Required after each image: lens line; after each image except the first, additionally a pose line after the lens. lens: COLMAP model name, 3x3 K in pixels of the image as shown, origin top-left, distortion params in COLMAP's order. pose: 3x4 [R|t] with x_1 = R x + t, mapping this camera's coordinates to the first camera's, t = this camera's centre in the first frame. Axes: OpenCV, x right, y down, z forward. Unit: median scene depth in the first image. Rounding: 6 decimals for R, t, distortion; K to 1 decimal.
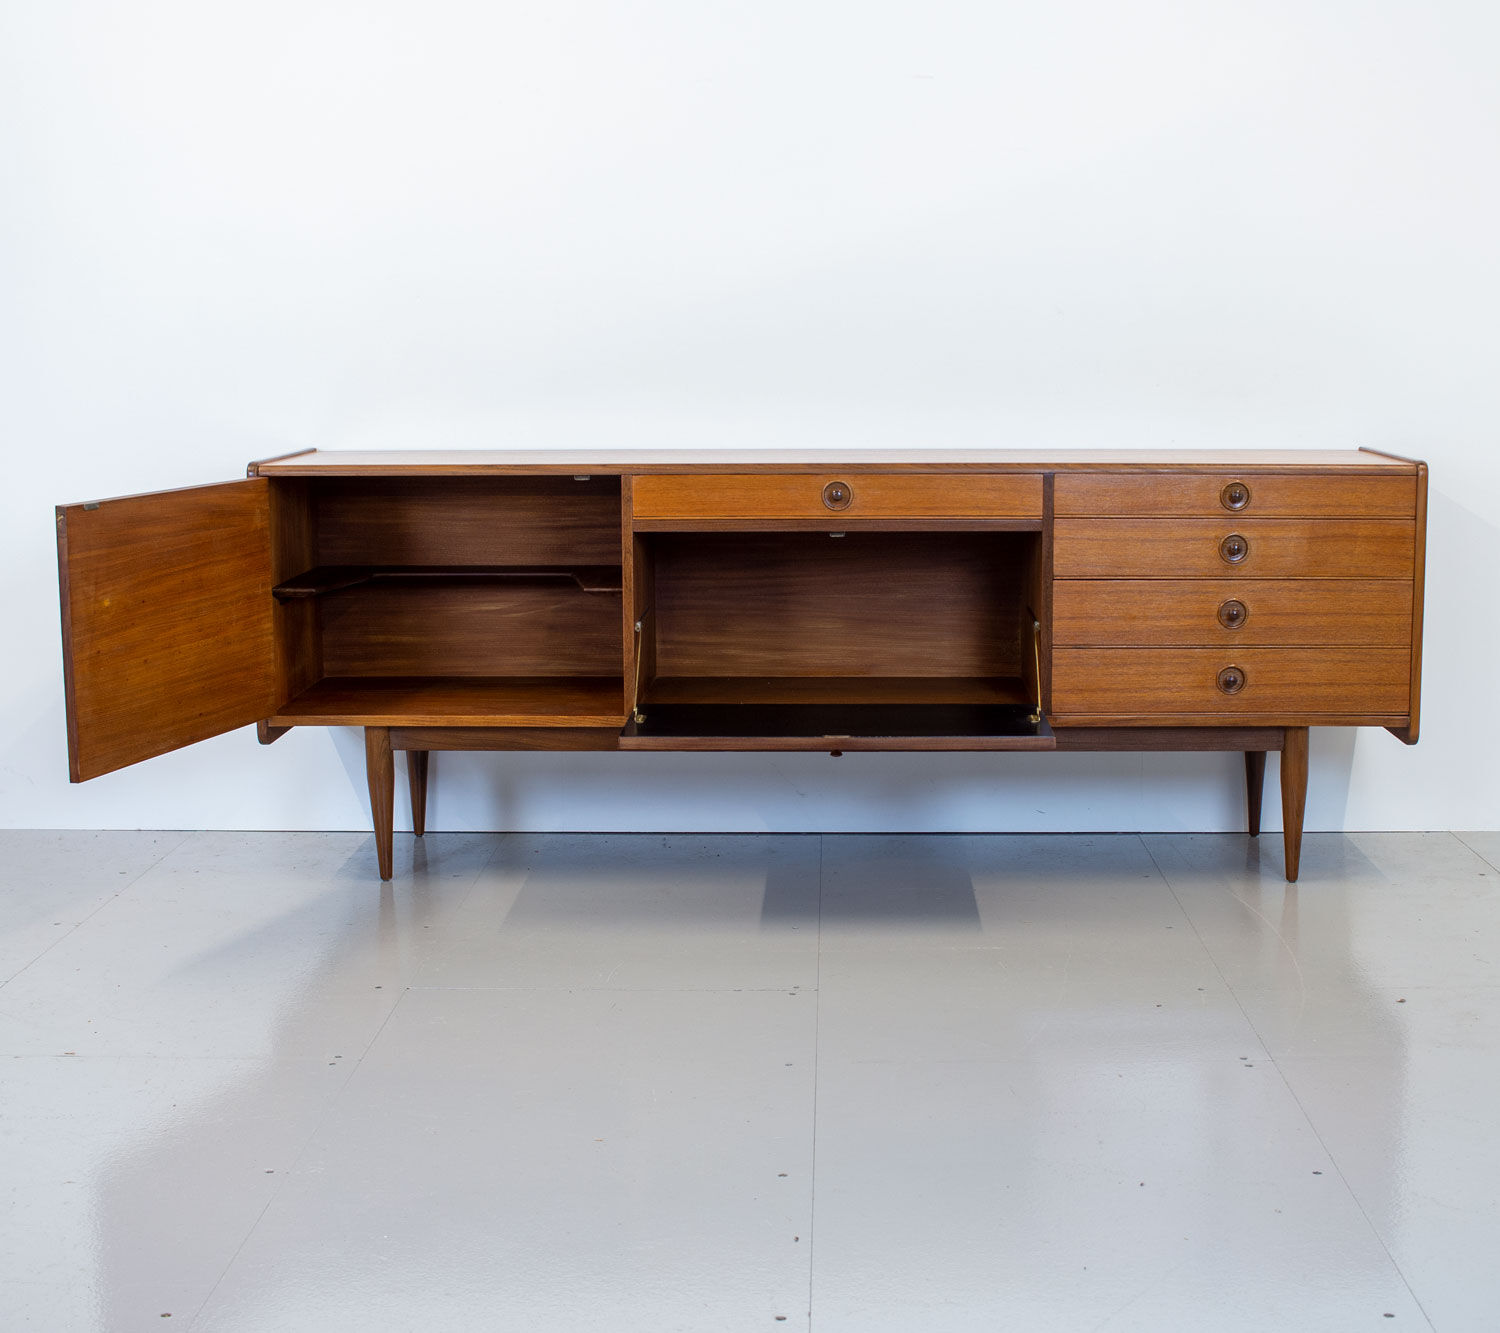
lens RADIAL K [[2286.5, 0, 755.5], [0, 2286.5, 602.0], [0, 0, 1]] dist [-0.094049, 0.029726]
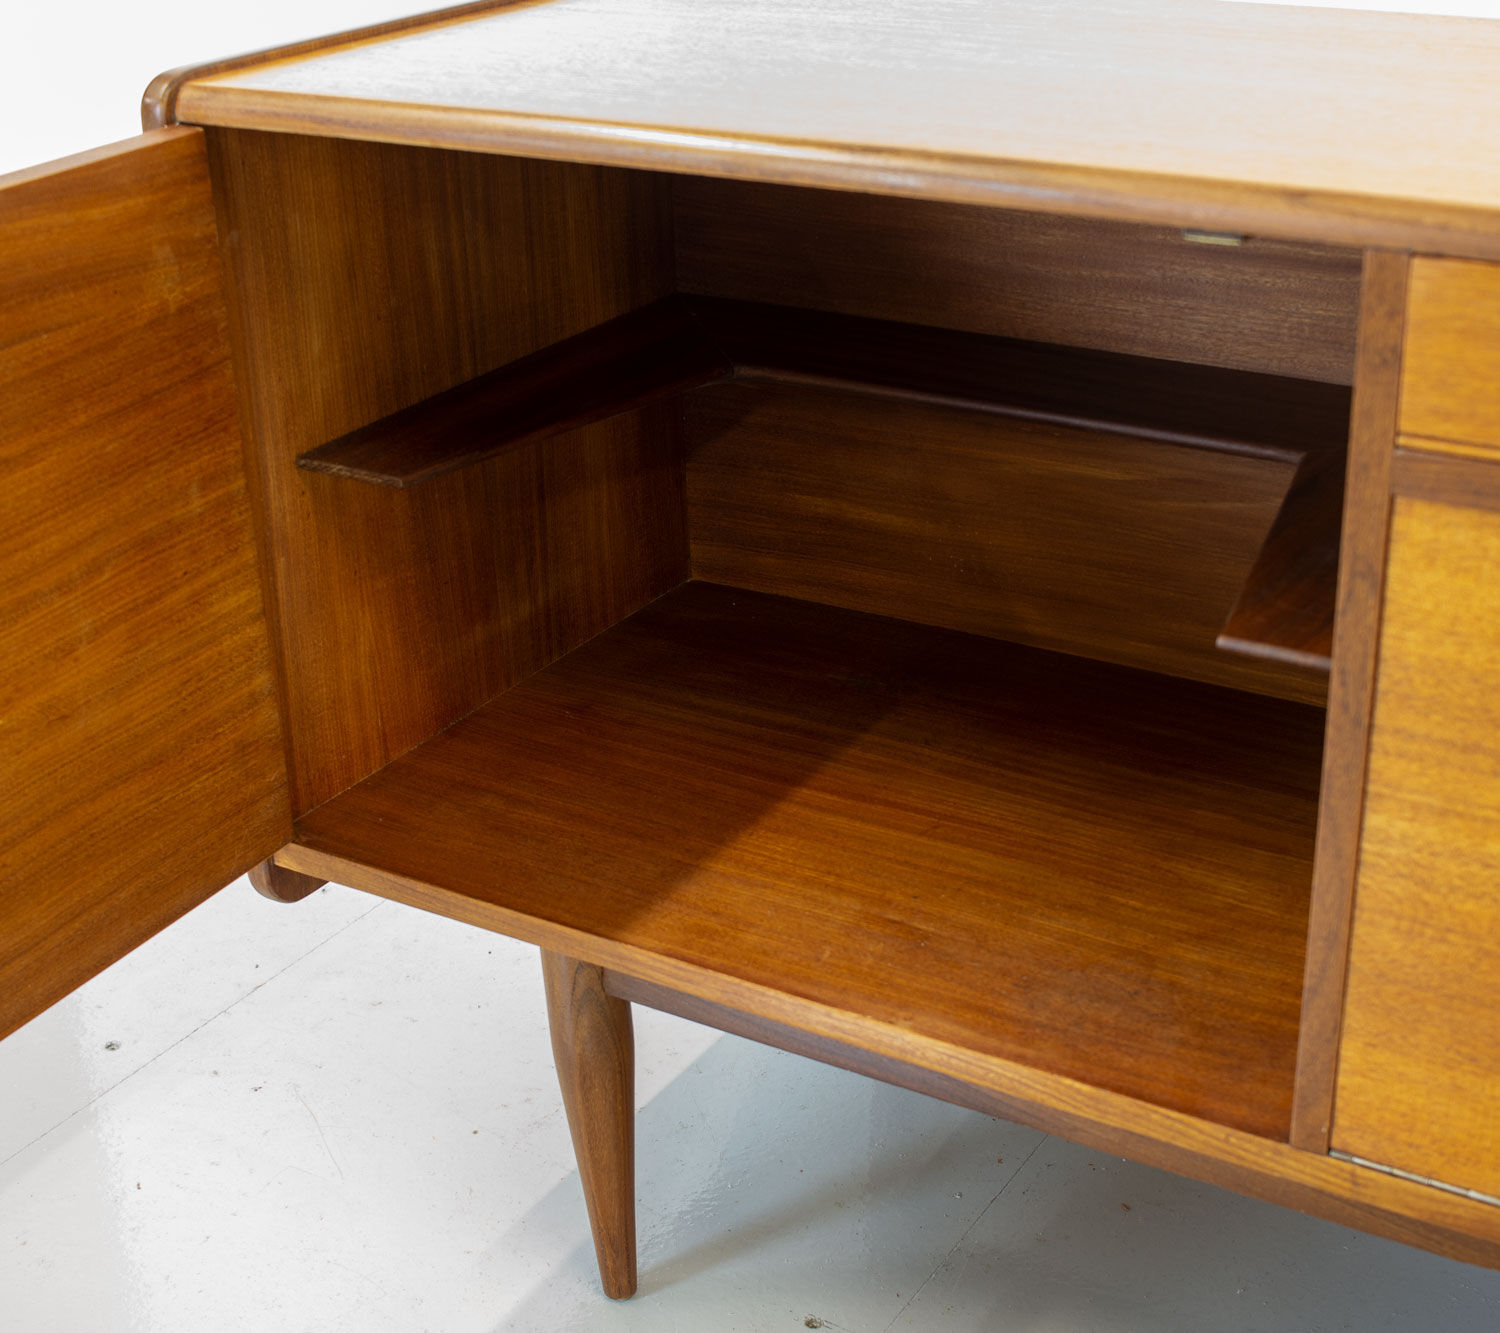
lens RADIAL K [[2286.5, 0, 755.5], [0, 2286.5, 602.0], [0, 0, 1]] dist [-0.094049, 0.029726]
pose [[0.865211, 0.177542, -0.468924, 0.000240], [-0.038191, 0.955830, 0.291427, -0.085263], [0.499952, -0.234237, 0.833775, 0.776267]]
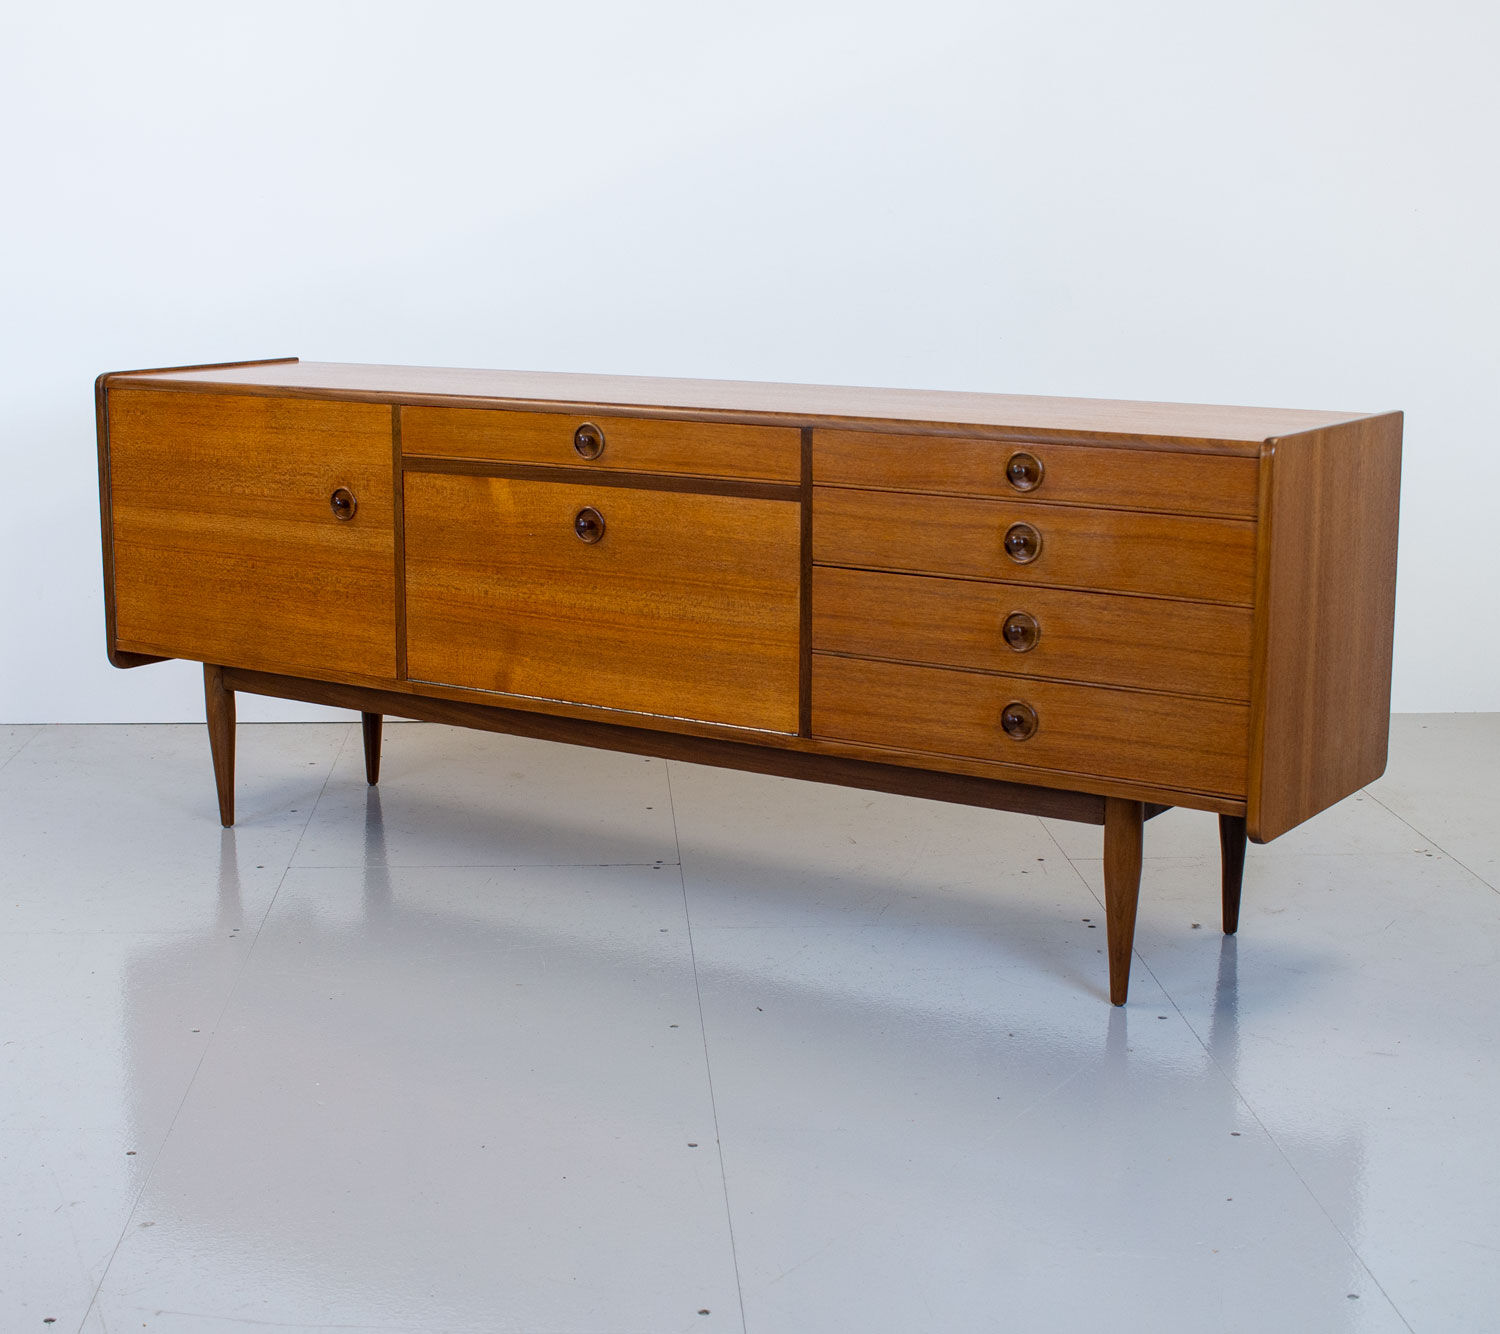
lens RADIAL K [[2286.5, 0, 755.5], [0, 2286.5, 602.5], [0, 0, 1]] dist [-0.094049, 0.029726]
pose [[0.853483, 0.091076, -0.513100, 0.513994], [-0.072897, 0.995794, 0.055501, -0.038806], [0.515997, -0.009966, 0.856532, 0.325163]]
